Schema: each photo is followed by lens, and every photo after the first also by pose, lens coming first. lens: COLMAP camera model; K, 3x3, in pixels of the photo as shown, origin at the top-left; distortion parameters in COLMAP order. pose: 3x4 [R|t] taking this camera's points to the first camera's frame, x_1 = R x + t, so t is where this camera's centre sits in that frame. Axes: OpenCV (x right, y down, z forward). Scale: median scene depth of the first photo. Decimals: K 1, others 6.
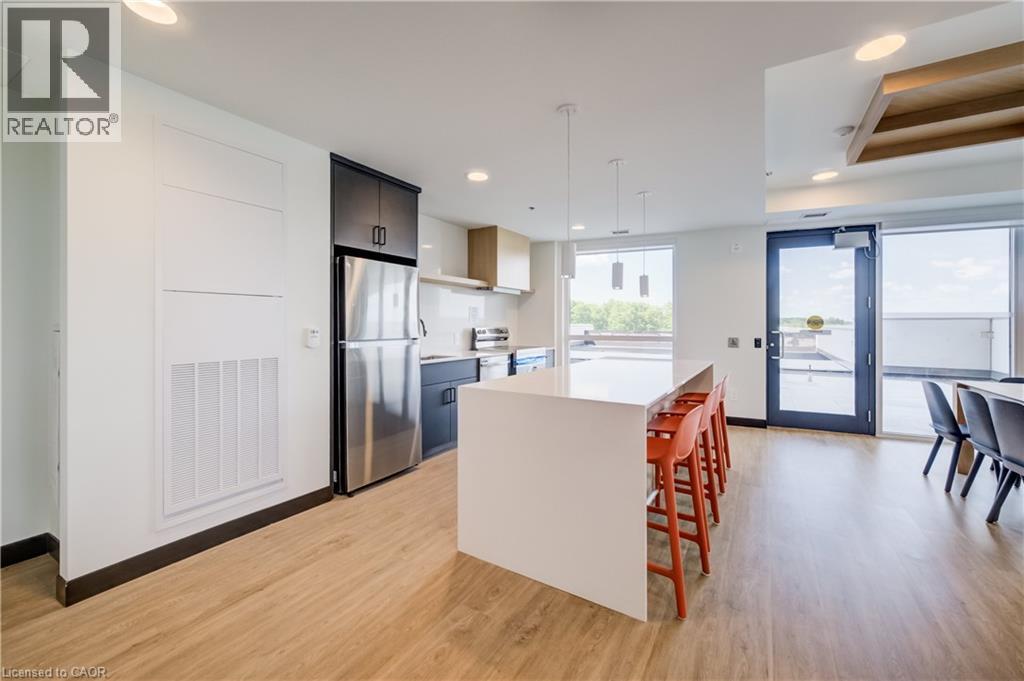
lens RADIAL K [[410.0, 0, 512.1], [0, 410.0, 322.2], [0, 0, 1]] dist [-0.002637, -0.000227]
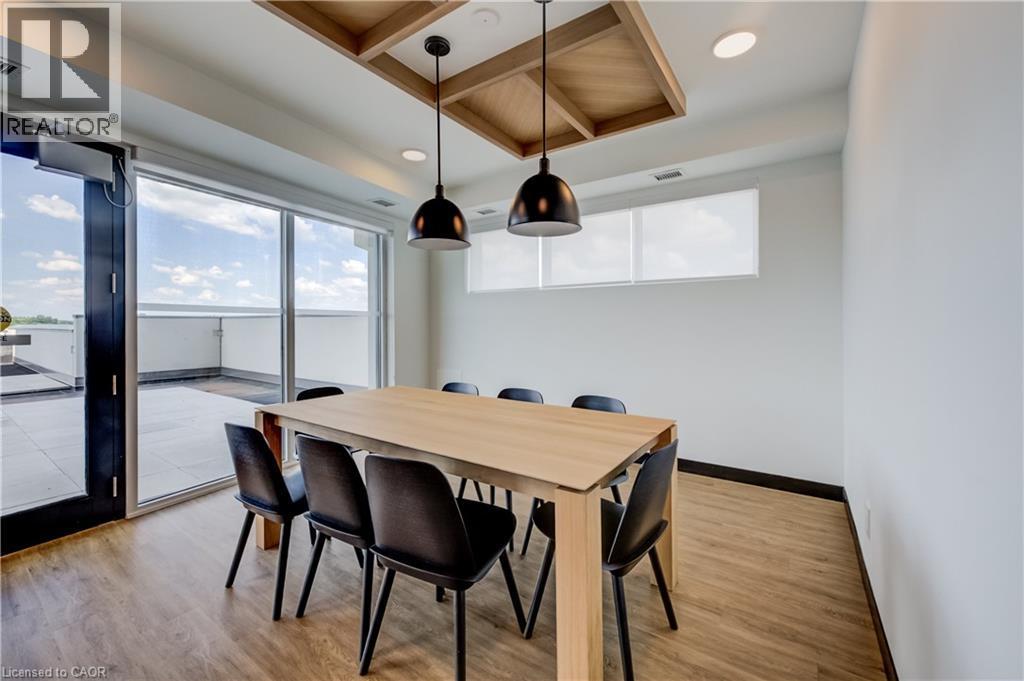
lens RADIAL K [[410.0, 0, 512.1], [0, 410.0, 322.2], [0, 0, 1]] dist [-0.002637, -0.000227]
pose [[0.051877, -0.003032, 0.998649, 0.348819], [0.001751, 0.999994, 0.002945, 0.001867], [-0.998652, 0.001596, 0.051882, 0.433699]]
